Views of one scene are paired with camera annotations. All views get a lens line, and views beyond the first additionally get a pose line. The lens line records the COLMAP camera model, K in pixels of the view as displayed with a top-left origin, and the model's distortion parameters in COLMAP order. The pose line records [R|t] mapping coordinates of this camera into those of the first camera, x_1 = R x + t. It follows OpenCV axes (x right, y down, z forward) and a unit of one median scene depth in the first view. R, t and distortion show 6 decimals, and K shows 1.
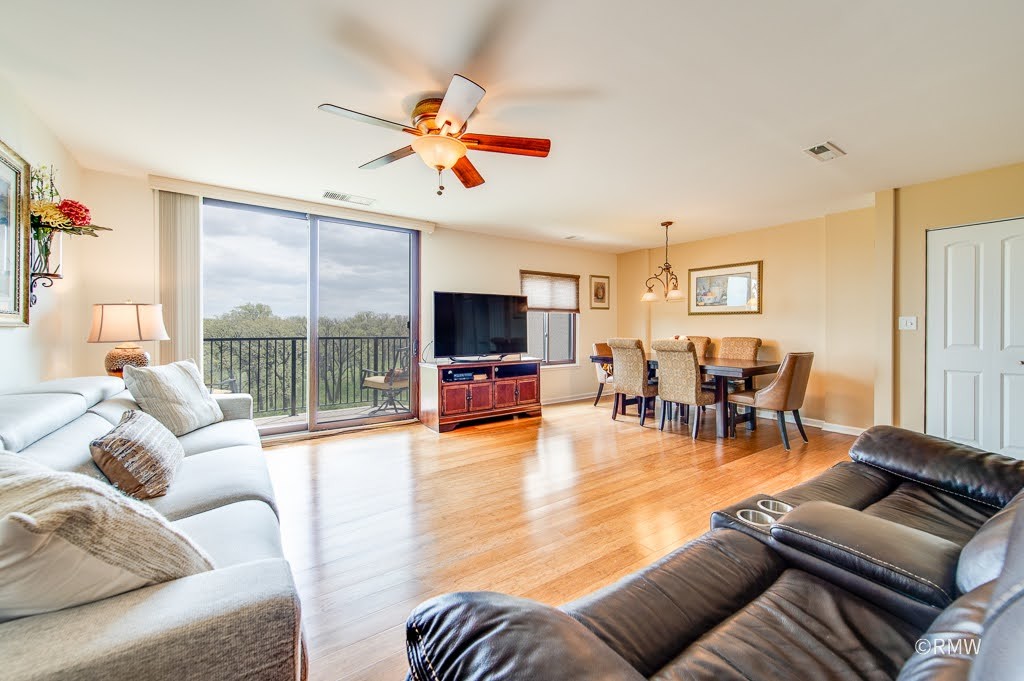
lens RADIAL K [[421.4, 0, 487.2], [0, 421.4, 330.8], [0, 0, 1]] dist [-0.000431, -0.000435]
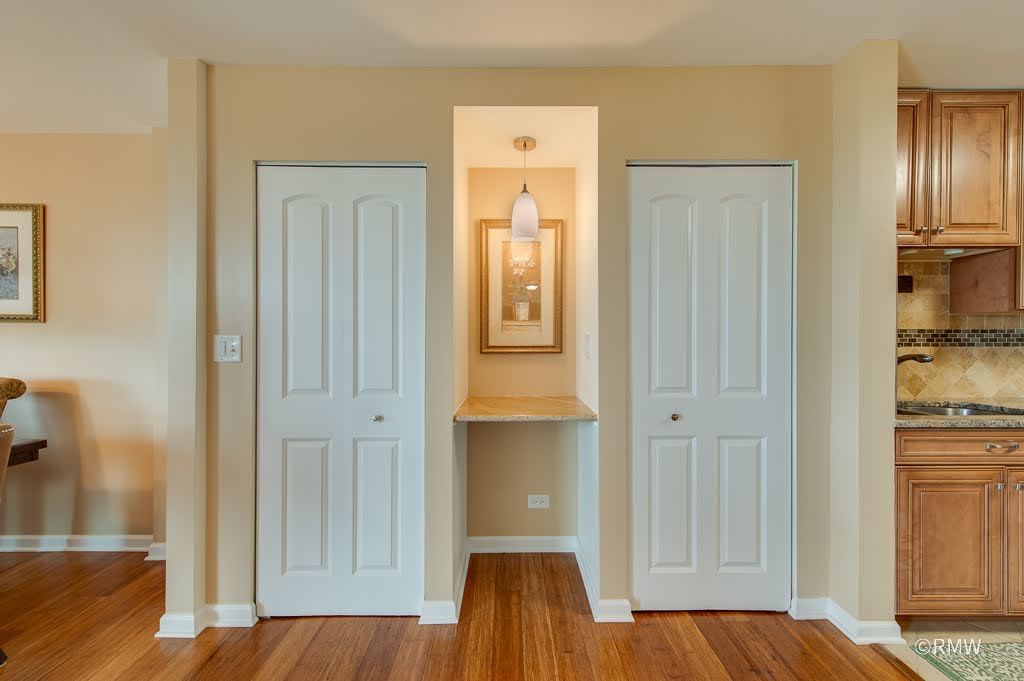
lens RADIAL K [[410.6, 0, 509.2], [0, 410.6, 341.3], [0, 0, 1]] dist [0.002124, 0.000108]
pose [[0.539739, -0.002175, 0.841830, 0.549208], [0.002657, 0.999996, 0.000881, -0.018114], [-0.841828, 0.001761, 0.539742, 0.335569]]
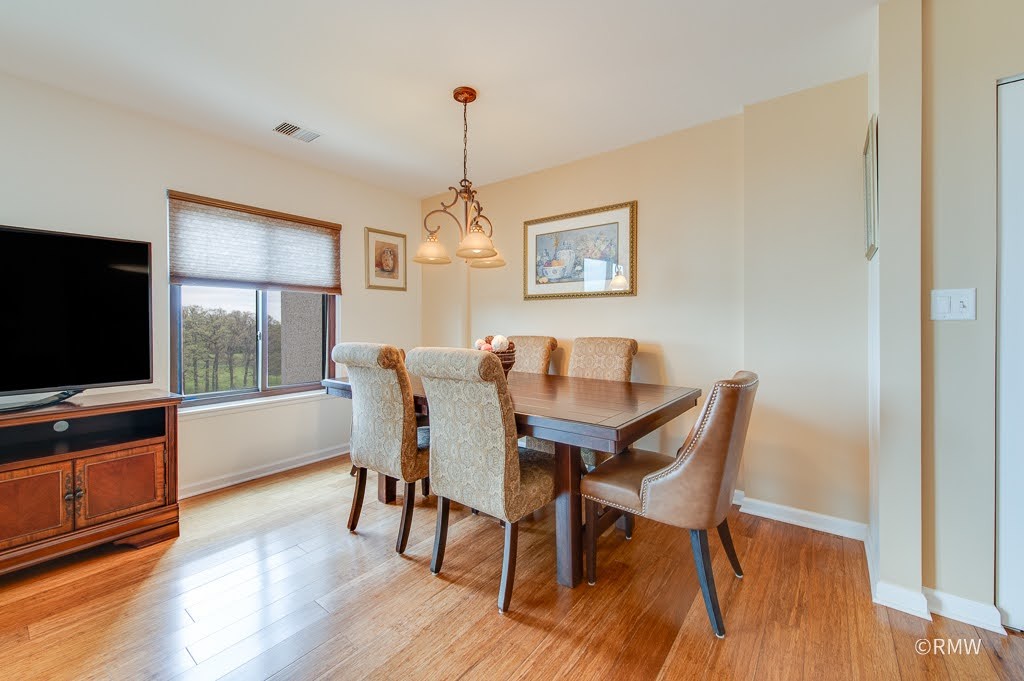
lens RADIAL K [[419.7, 0, 506.7], [0, 419.7, 326.3], [0, 0, 1]] dist [0.001894, 0.000197]
pose [[0.946480, -0.002742, 0.322750, 0.306865], [0.004643, 0.999976, -0.005120, 0.003135], [-0.322728, 0.006344, 0.946470, 0.525783]]
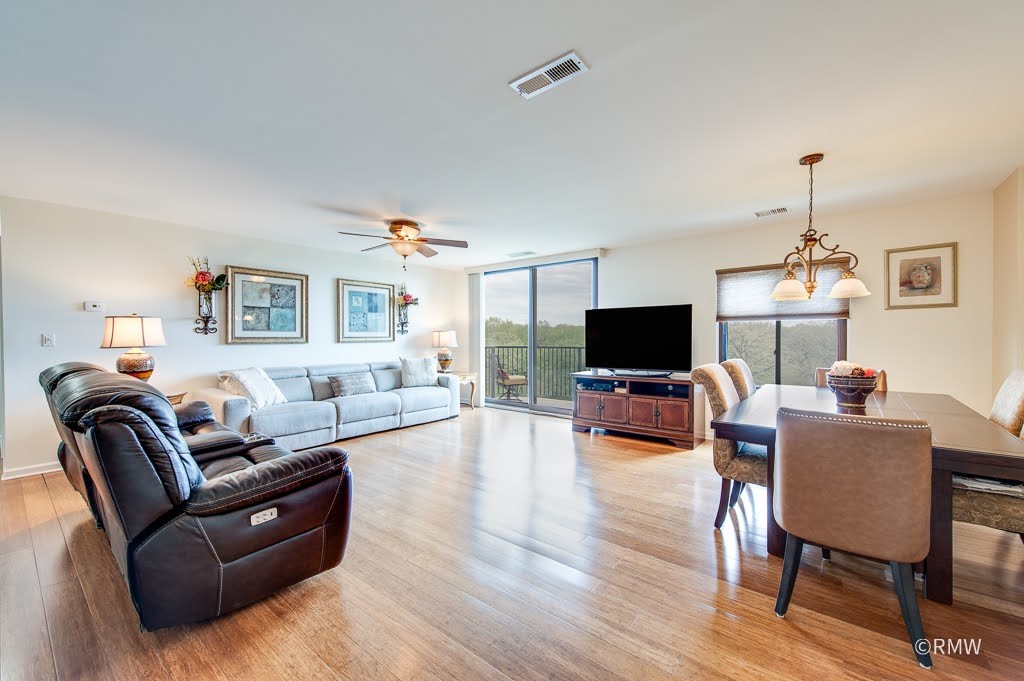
lens RADIAL K [[404.4, 0, 505.7], [0, 404.4, 340.0], [0, 0, 1]] dist [0.002302, 0.000016]
pose [[0.284661, 0.008215, -0.958593, 0.800314], [-0.000968, 0.999965, 0.008283, -0.017921], [0.958628, -0.001430, 0.284659, 0.439651]]
